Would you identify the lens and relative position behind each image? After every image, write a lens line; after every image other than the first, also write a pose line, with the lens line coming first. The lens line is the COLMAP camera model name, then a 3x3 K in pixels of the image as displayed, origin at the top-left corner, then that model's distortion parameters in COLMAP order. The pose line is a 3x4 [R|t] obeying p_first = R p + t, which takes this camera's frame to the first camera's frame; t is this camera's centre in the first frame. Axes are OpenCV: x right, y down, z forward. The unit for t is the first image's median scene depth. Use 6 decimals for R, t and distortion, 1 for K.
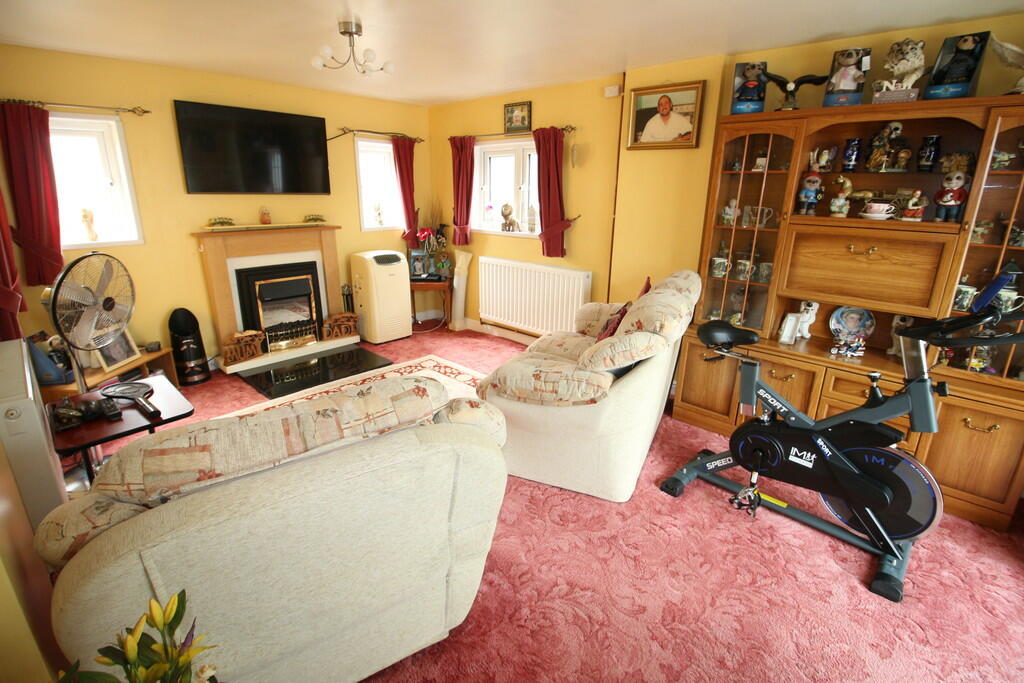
lens RADIAL K [[474.9, 0, 517.1], [0, 474.9, 336.7], [0, 0, 1]] dist [-0.002766, -0.002544]
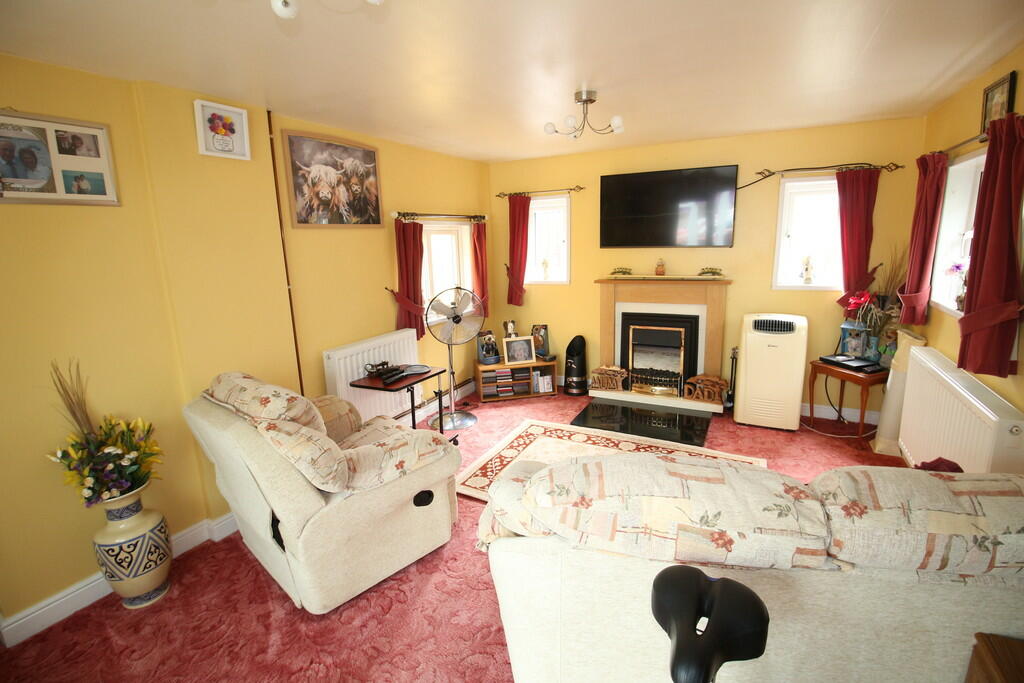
lens RADIAL K [[474.9, 0, 509.6], [0, 474.9, 338.9], [0, 0, 1]] dist [-0.002766, -0.002544]
pose [[0.251770, 0.177903, -0.951295, 0.402246], [-0.258677, 0.959566, 0.110988, -0.125673], [0.932576, 0.218135, 0.287609, 0.394218]]
